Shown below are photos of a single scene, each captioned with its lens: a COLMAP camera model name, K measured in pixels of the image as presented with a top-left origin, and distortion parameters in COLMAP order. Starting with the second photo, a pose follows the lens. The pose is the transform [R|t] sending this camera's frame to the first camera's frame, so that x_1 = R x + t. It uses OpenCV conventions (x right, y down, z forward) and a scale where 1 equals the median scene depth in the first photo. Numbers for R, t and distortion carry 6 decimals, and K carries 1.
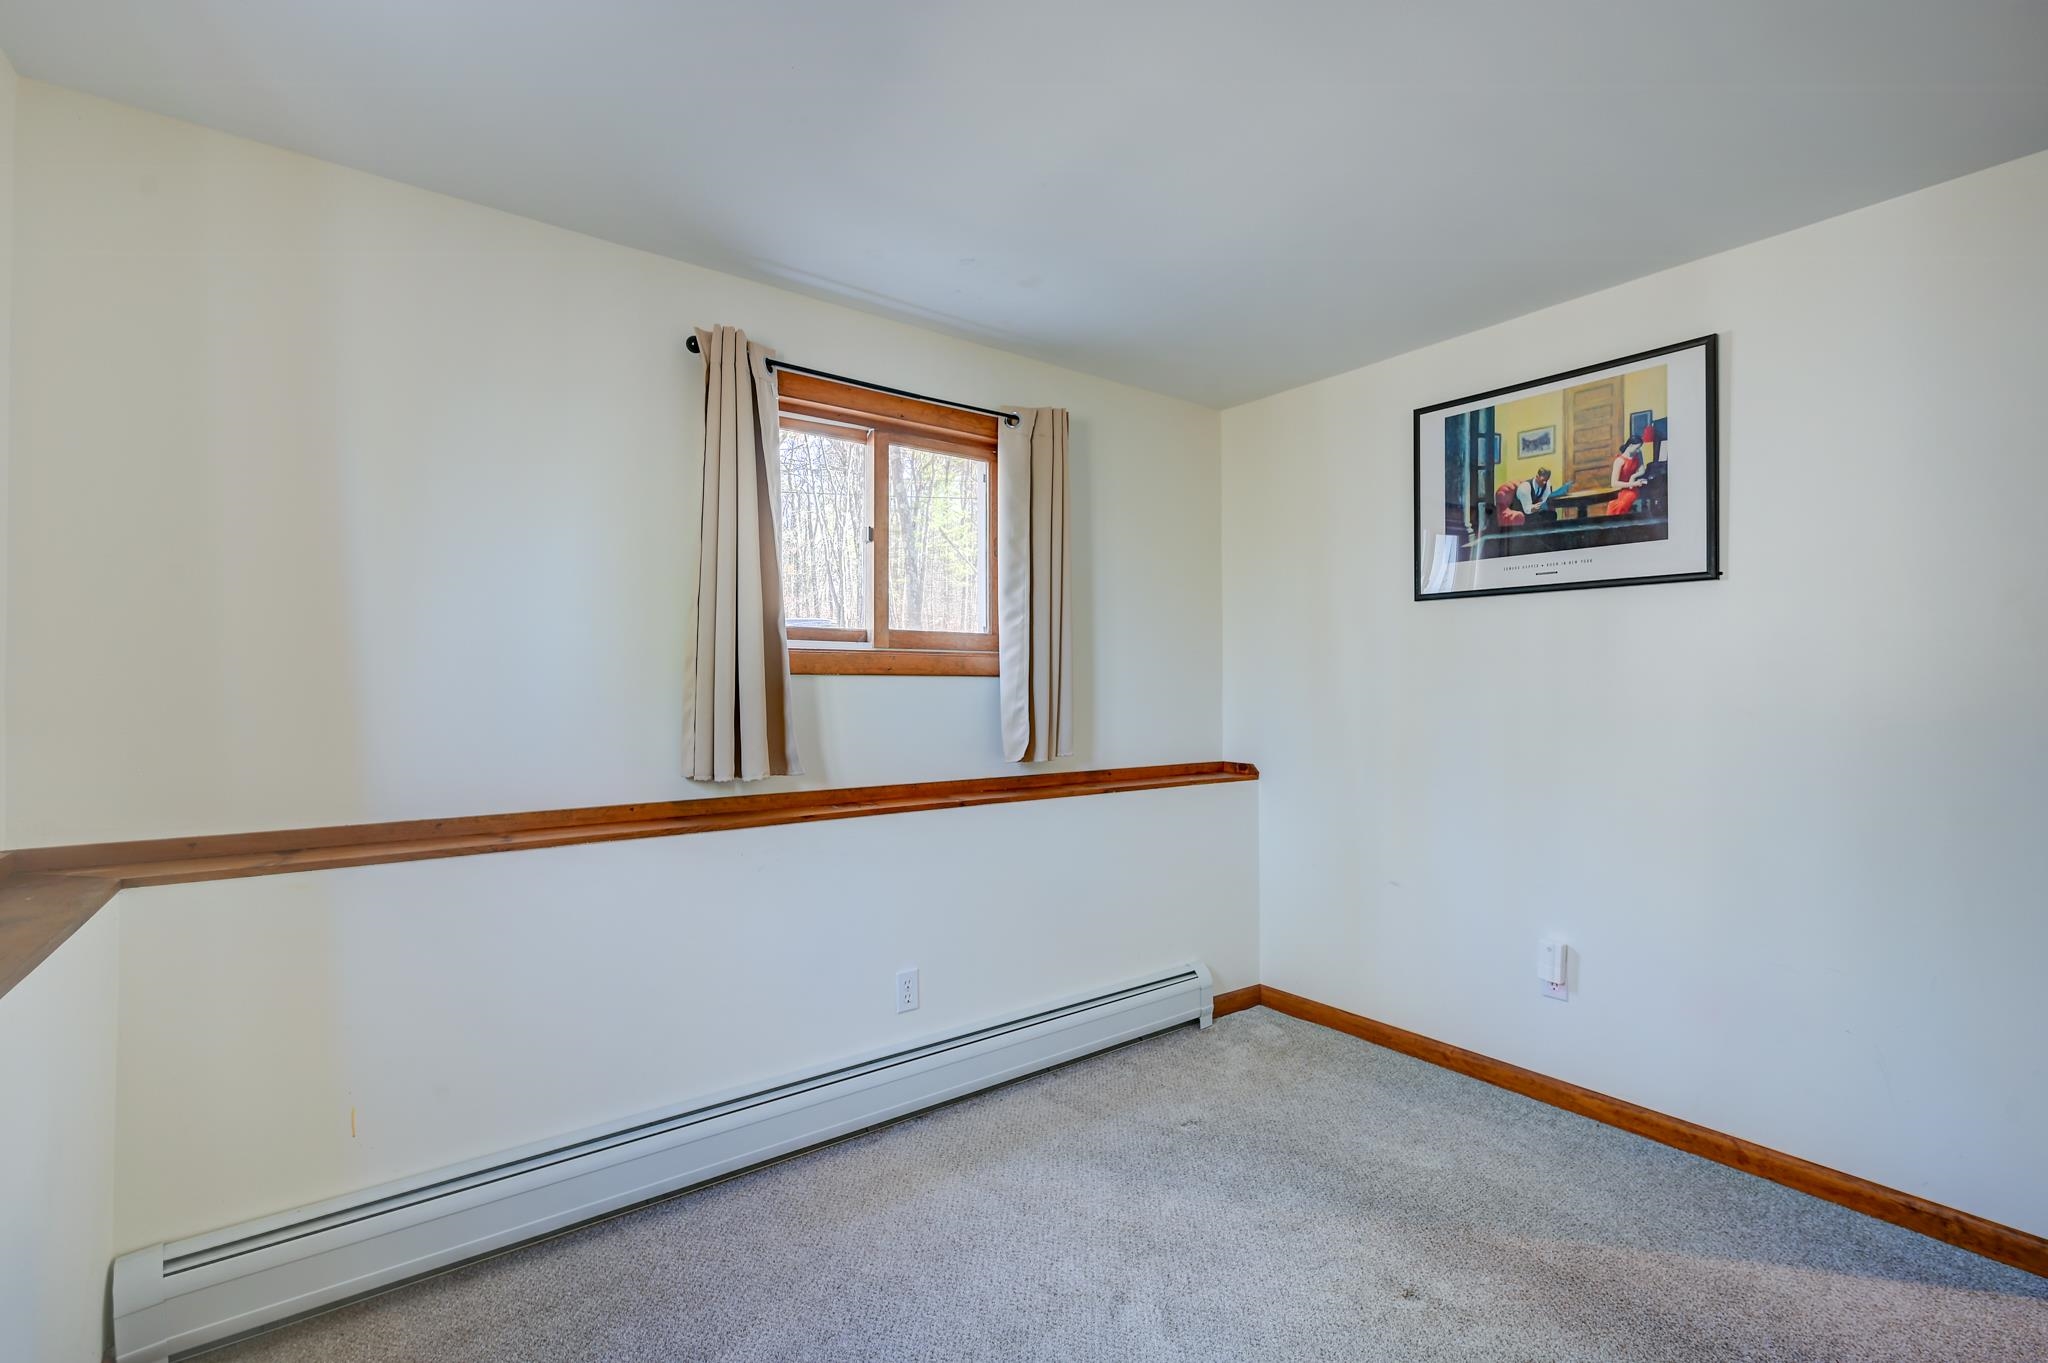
lens RADIAL K [[900.4, 0, 1025.9], [0, 900.4, 673.8], [0, 0, 1]] dist [-0.000564, 0.000341]
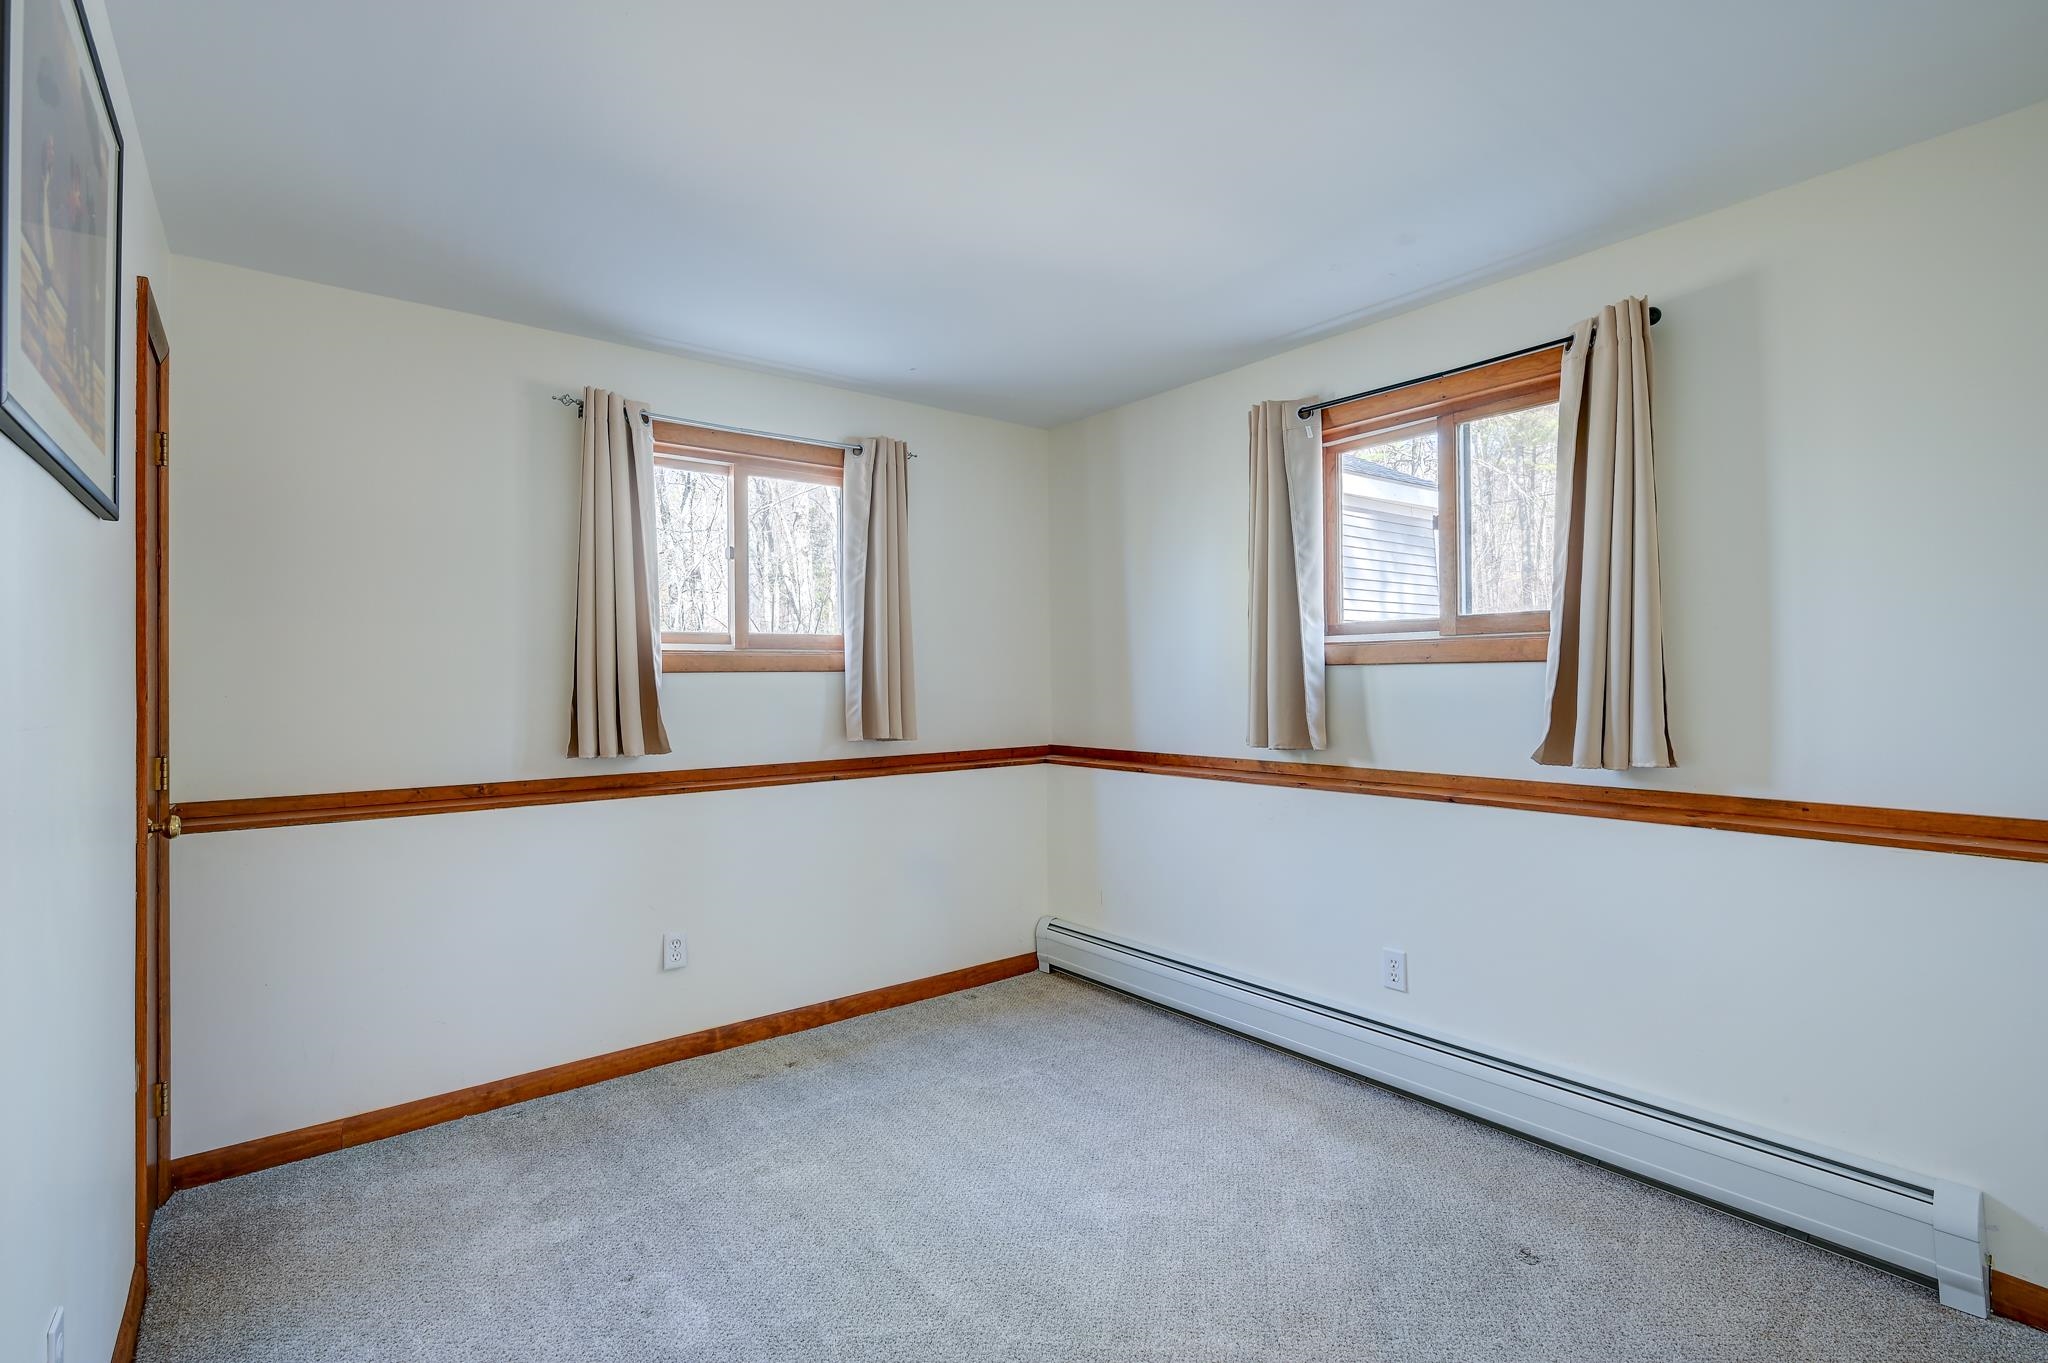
lens RADIAL K [[937.3, 0, 1028.5], [0, 937.3, 671.0], [0, 0, 1]] dist [0.000281, -0.000668]
pose [[0.023762, -0.010847, -0.999659, 0.862239], [0.022292, 0.999698, -0.010317, 0.010916], [0.999469, -0.022039, 0.023997, 0.519531]]
